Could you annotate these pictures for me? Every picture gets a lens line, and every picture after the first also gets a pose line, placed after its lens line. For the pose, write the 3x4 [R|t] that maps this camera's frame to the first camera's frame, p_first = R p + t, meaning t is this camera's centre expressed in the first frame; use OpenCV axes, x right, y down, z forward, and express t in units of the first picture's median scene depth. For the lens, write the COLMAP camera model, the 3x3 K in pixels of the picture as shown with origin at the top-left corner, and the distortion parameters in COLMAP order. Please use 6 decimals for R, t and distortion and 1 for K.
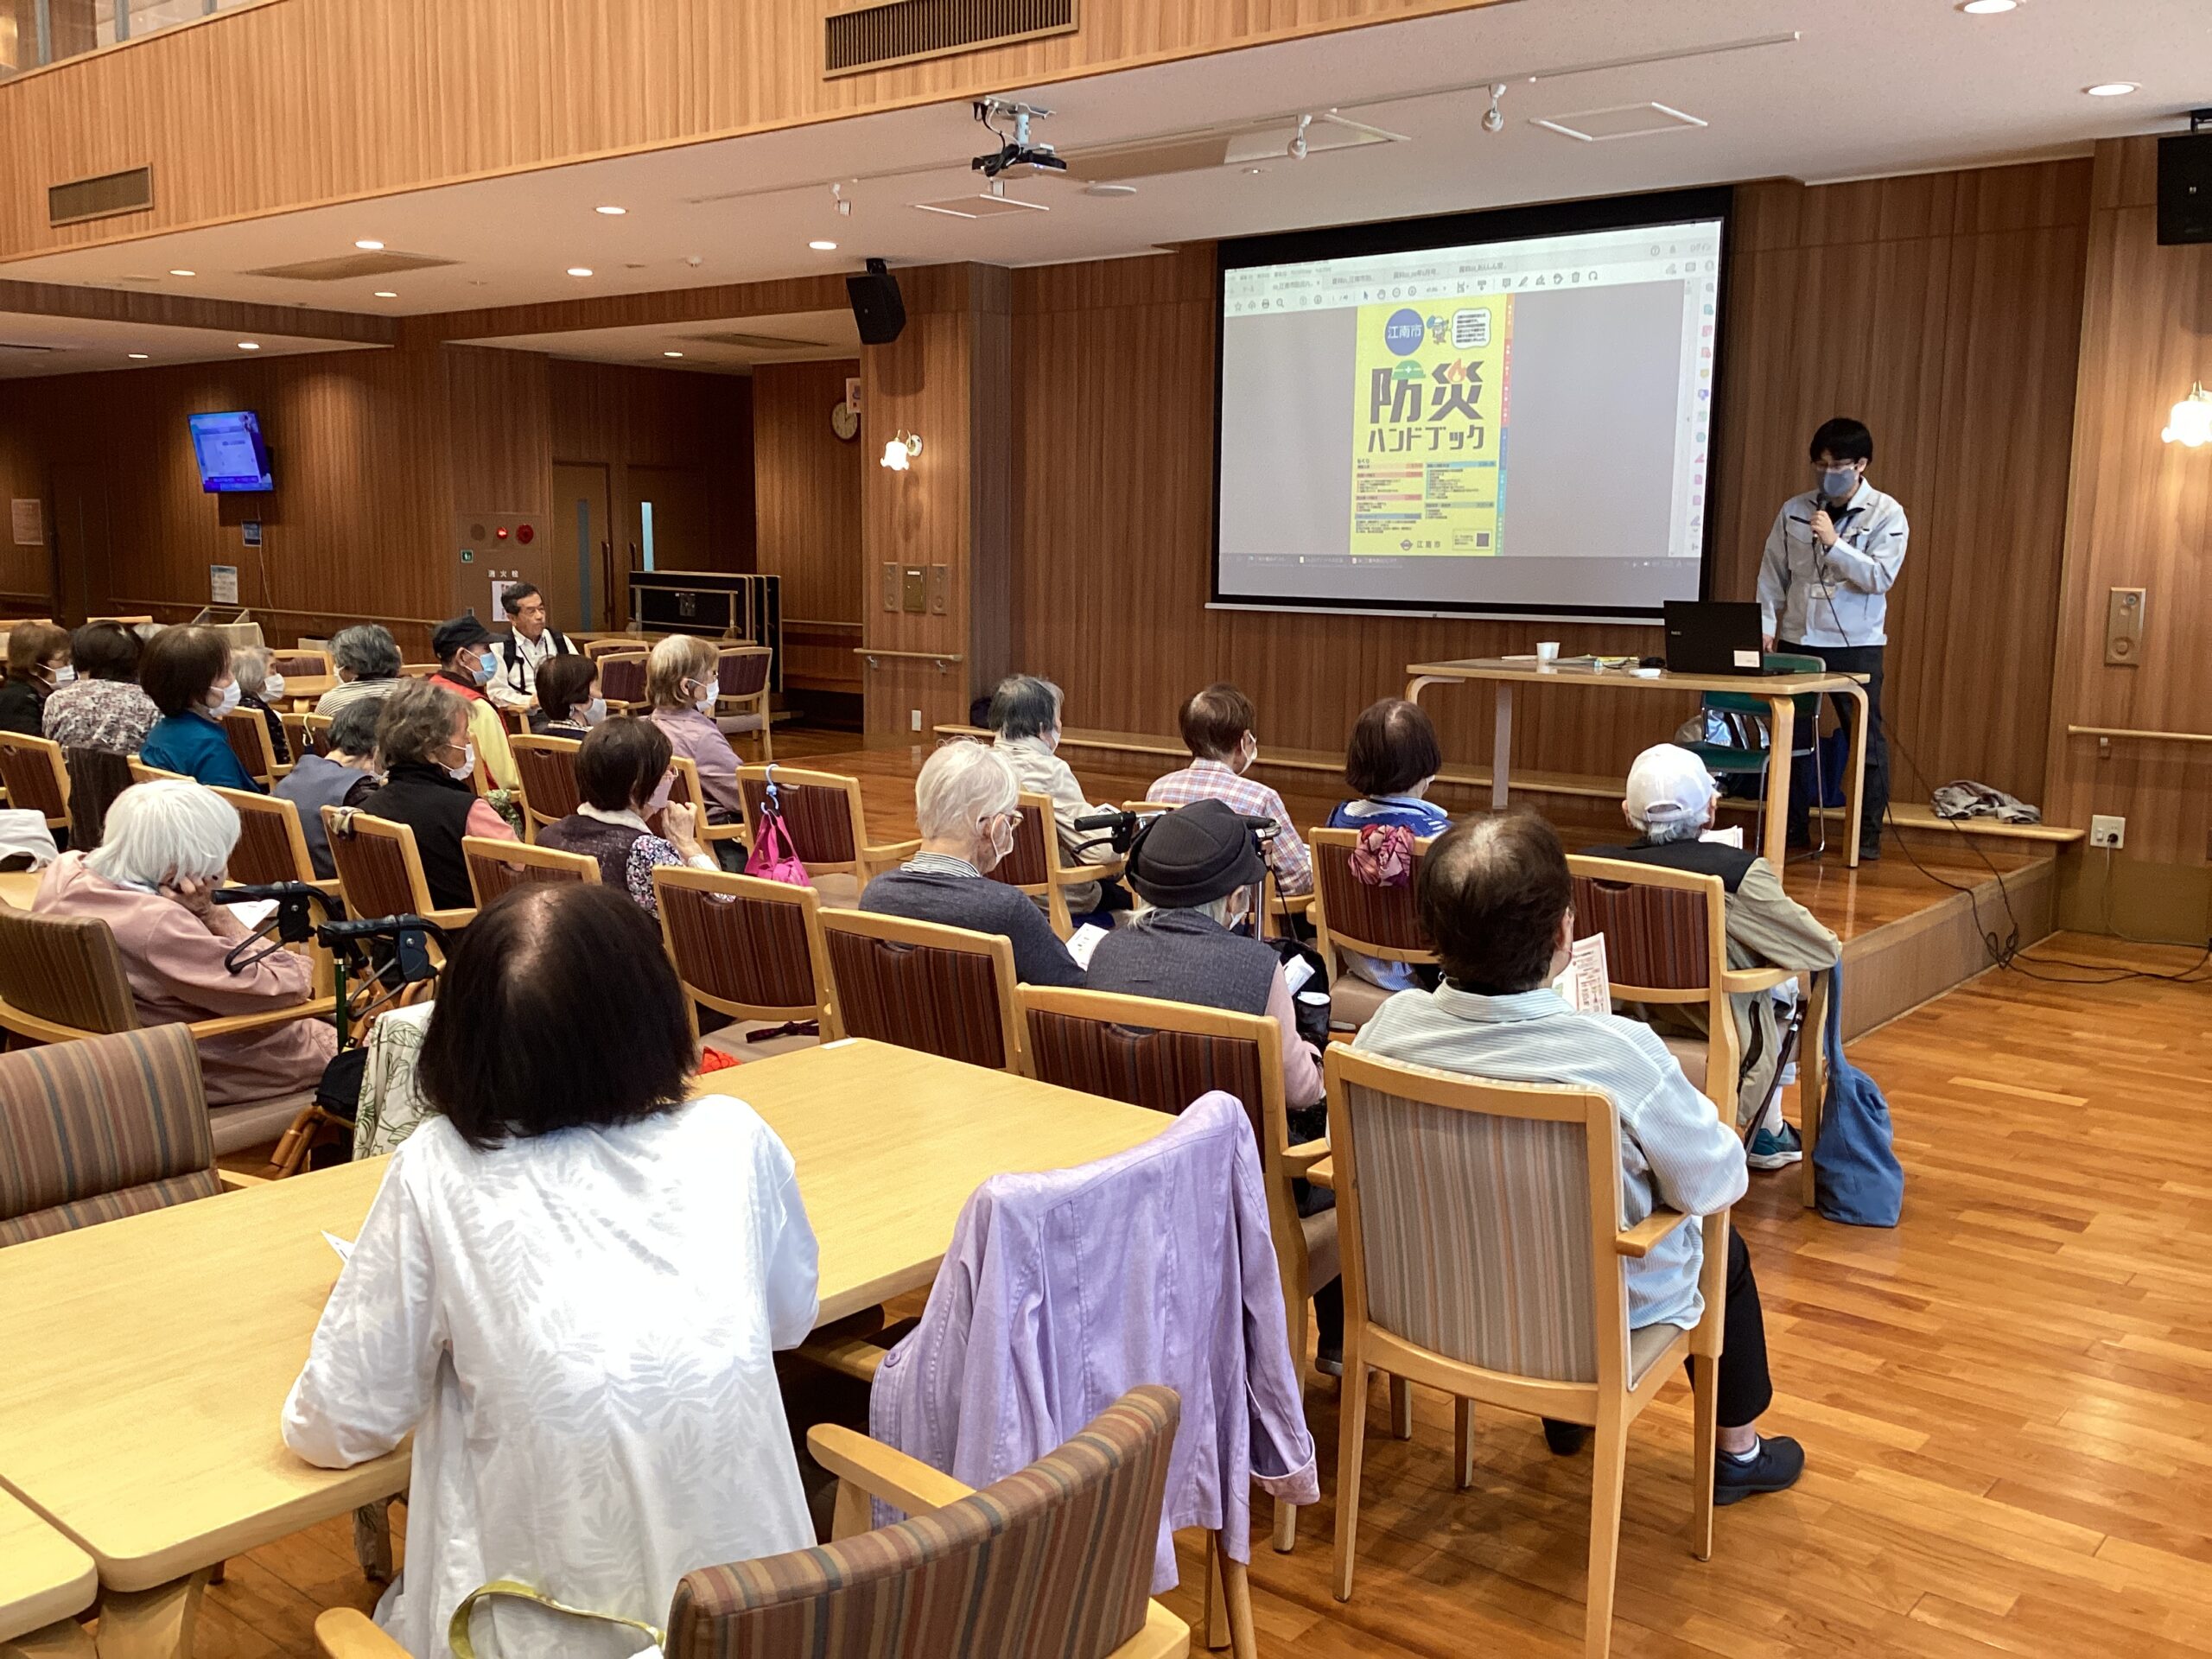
lens RADIAL K [[1997.2, 0, 1098.9], [0, 1997.2, 823.2], [0, 0, 1]] dist [0.094613, -0.066222]
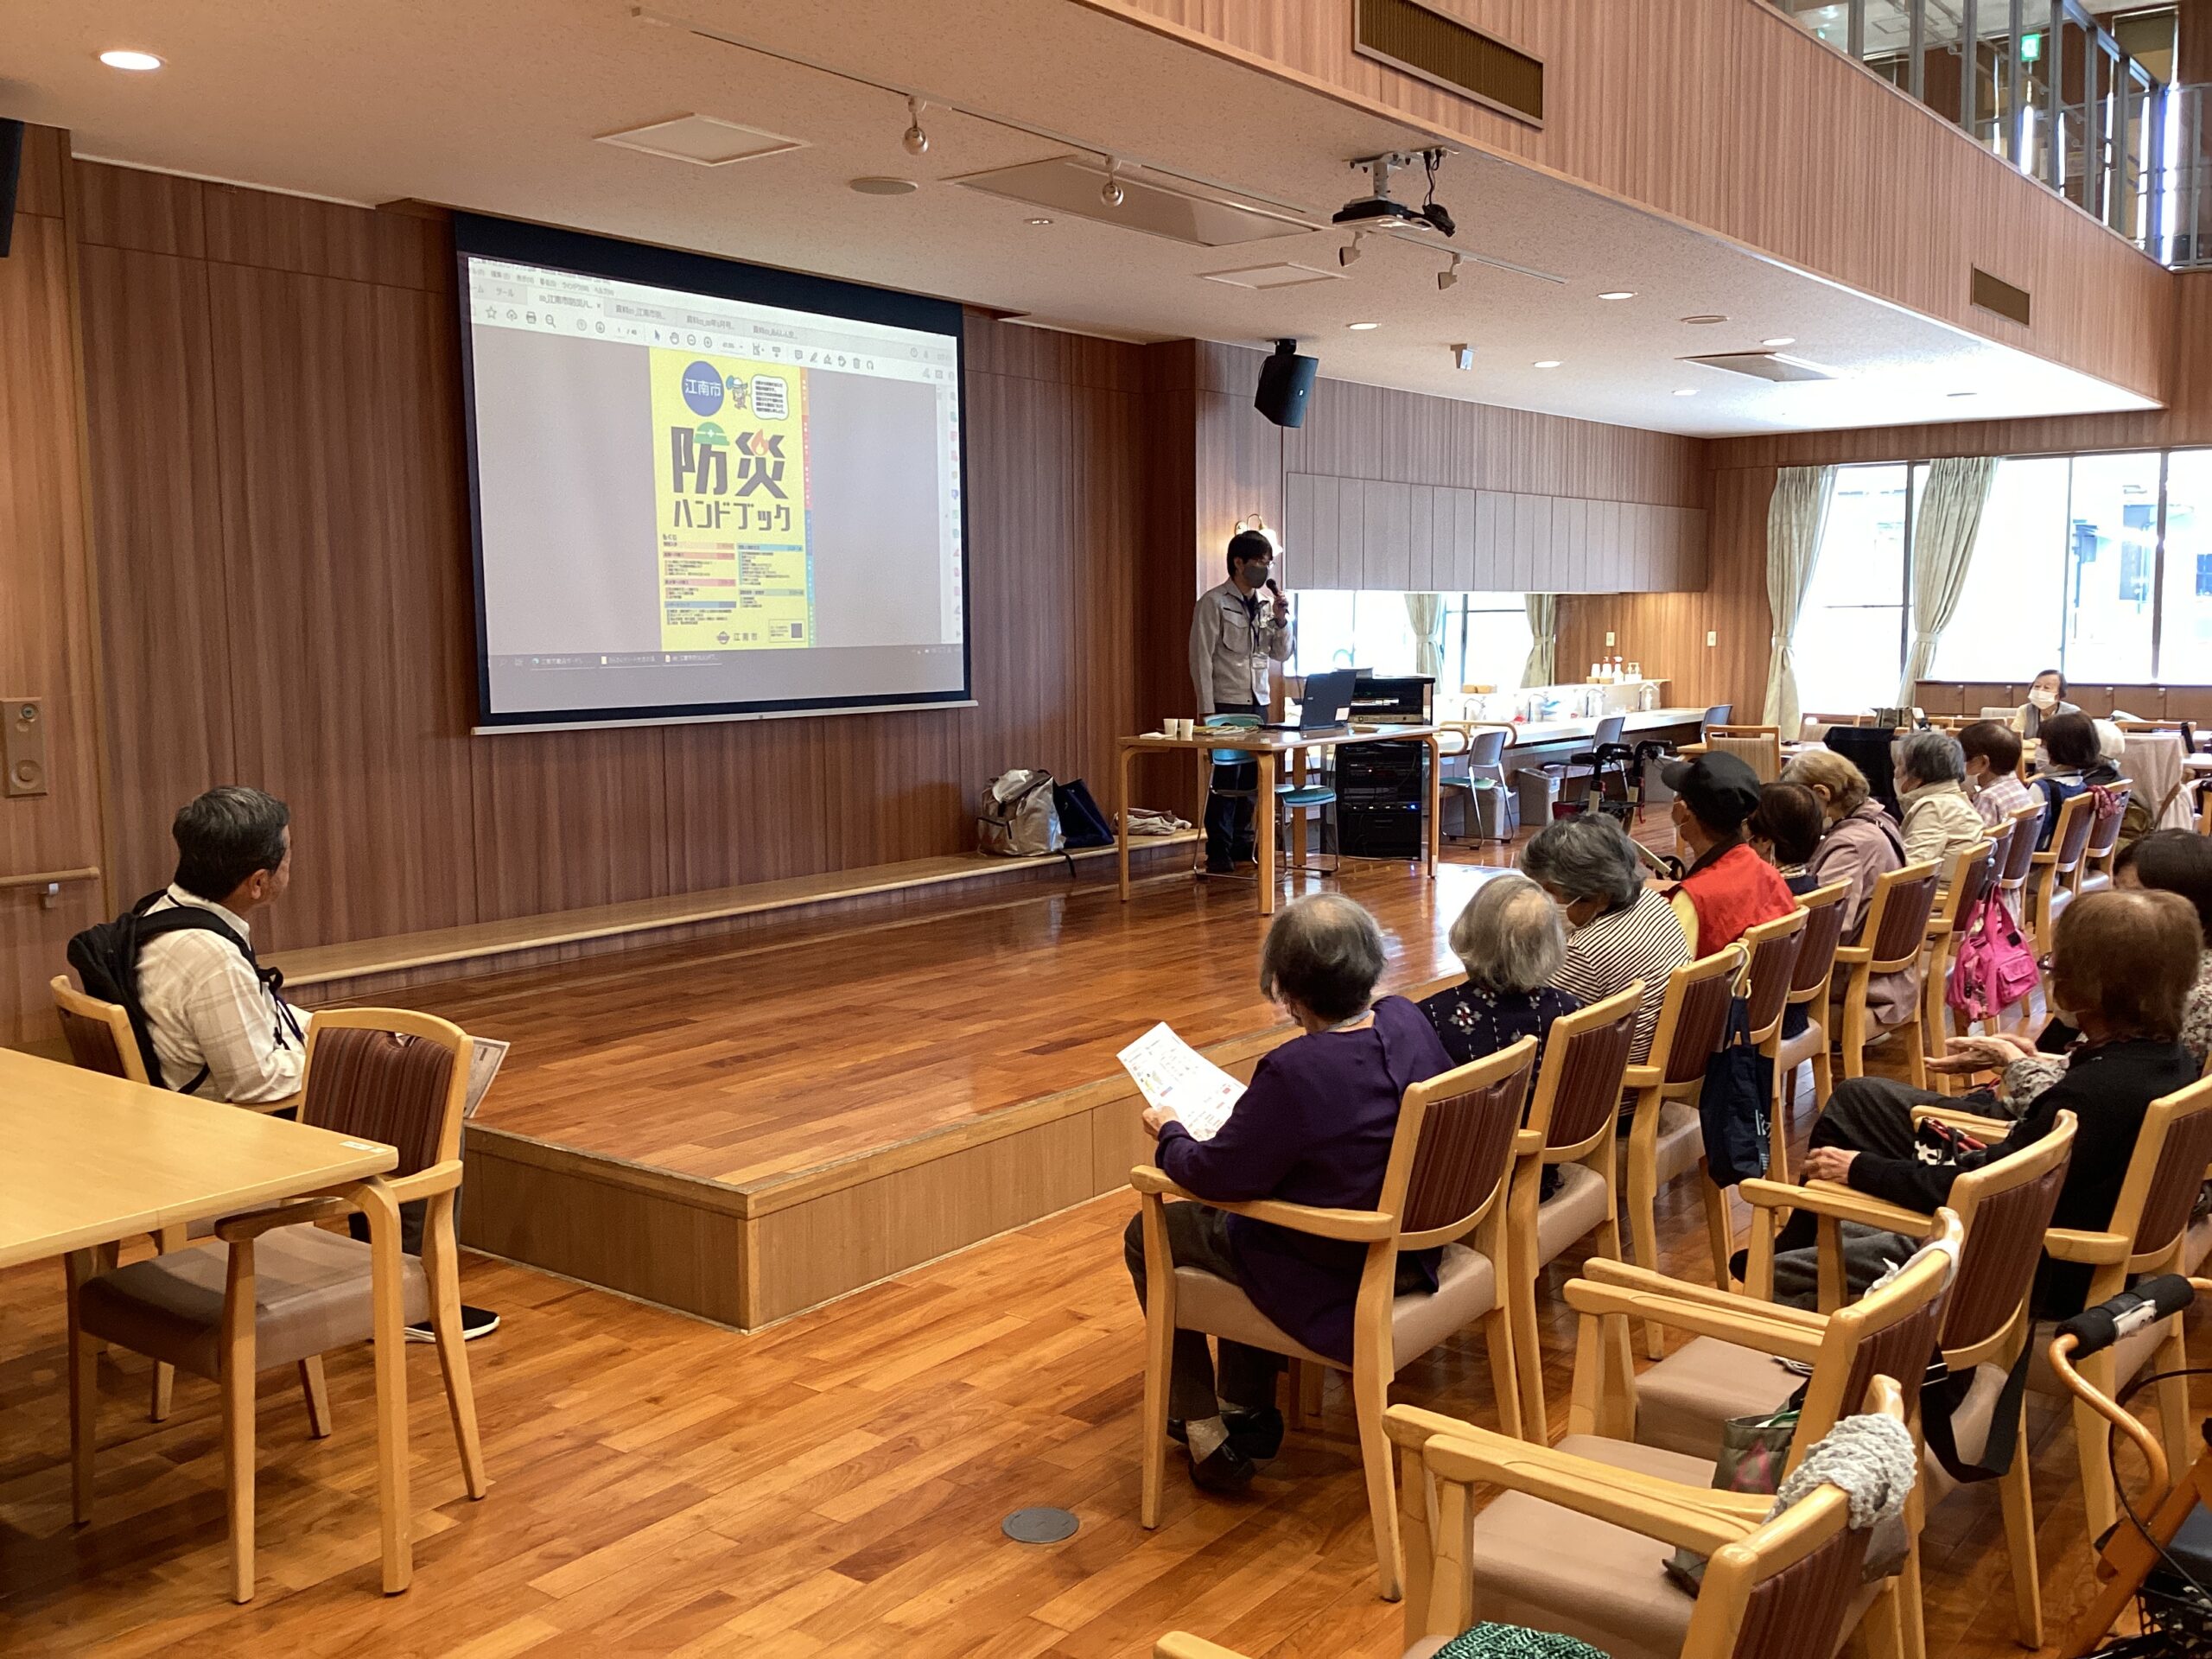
lens RADIAL K [[1997.2, 0, 1097.9], [0, 1997.2, 837.0], [0, 0, 1]] dist [0.094613, -0.066222]
pose [[-0.031776, -0.117890, 0.992518, -0.716373], [0.151586, 0.980964, 0.121370, -0.136474], [-0.987933, 0.154308, -0.013301, 0.875939]]
